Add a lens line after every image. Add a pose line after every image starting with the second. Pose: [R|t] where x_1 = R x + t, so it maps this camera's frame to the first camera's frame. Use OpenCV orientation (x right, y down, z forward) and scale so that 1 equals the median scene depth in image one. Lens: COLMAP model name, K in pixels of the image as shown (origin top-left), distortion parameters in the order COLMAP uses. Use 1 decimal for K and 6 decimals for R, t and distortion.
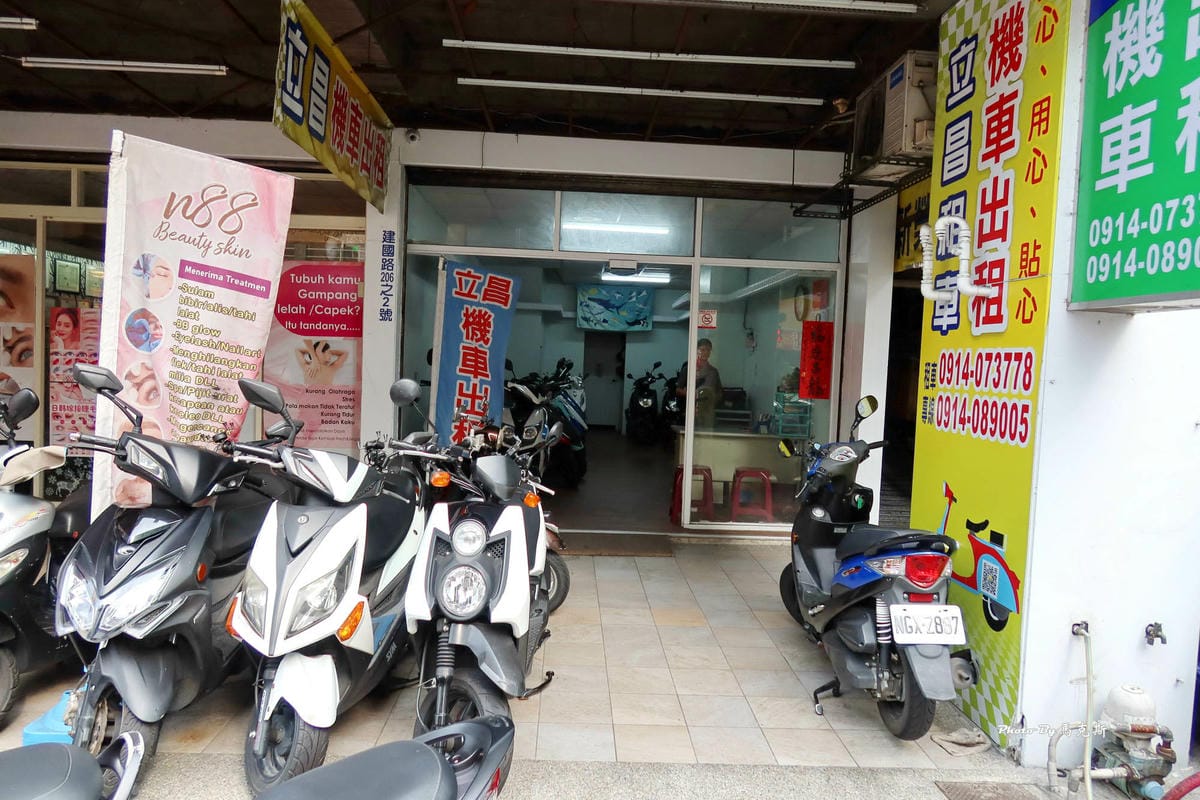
lens RADIAL K [[837.7, 0, 602.5], [0, 837.7, 398.6], [0, 0, 1]] dist [-0.008130, -0.000240]
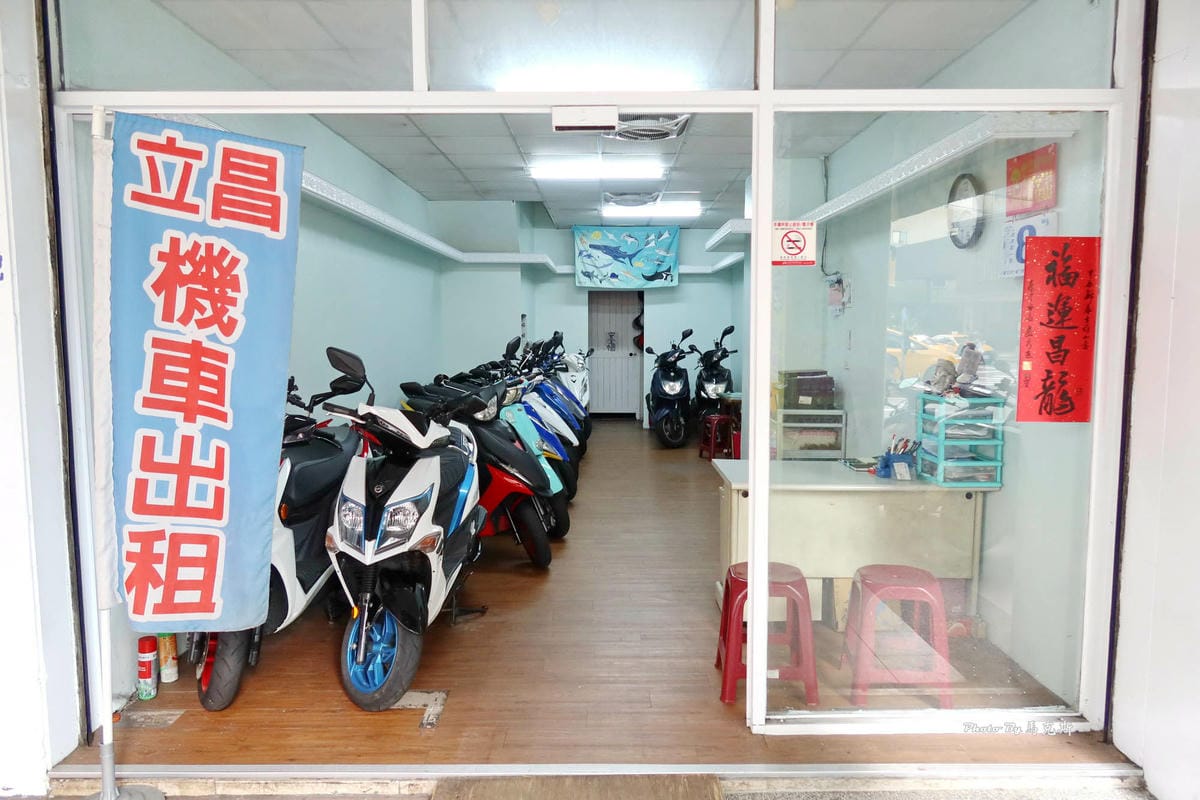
lens RADIAL K [[836.6, 0, 594.8], [0, 836.6, 400.9], [0, 0, 1]] dist [0.002247, -0.001012]
pose [[0.997874, -0.038549, -0.052546, 0.023249], [0.041039, 0.998044, 0.047165, -0.020773], [0.050625, -0.049221, 0.997504, 0.296000]]
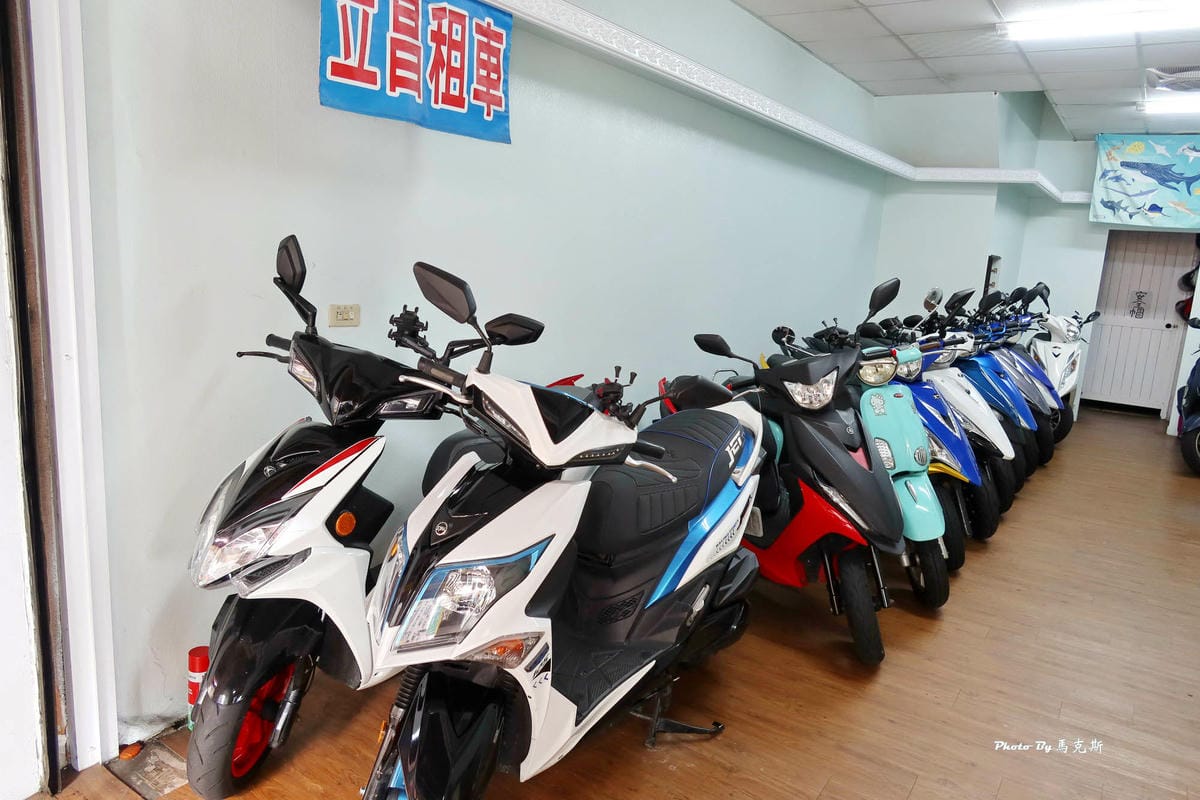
lens RADIAL K [[836.6, 0, 598.0], [0, 836.6, 401.9], [0, 0, 1]] dist [0.002247, -0.001012]
pose [[0.808658, 0.116353, -0.576658, 0.040497], [-0.054997, 0.990905, 0.122811, -0.023747], [0.585703, -0.067598, 0.807702, 0.441659]]
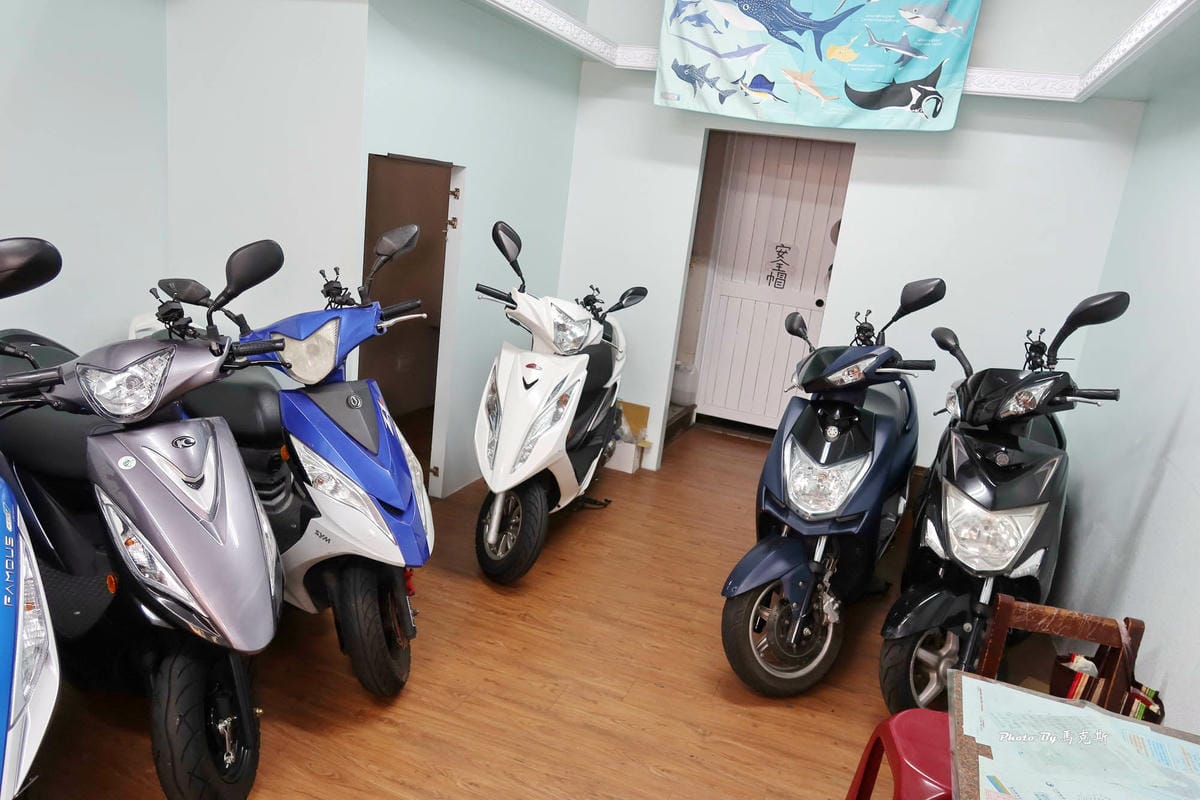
lens RADIAL K [[836.6, 0, 598.2], [0, 836.6, 395.3], [0, 0, 1]] dist [0.002247, -0.001012]
pose [[0.914091, 0.162433, -0.371555, 0.075728], [-0.097907, 0.977565, 0.186495, -0.048291], [0.393513, -0.134096, 0.909487, 0.830663]]
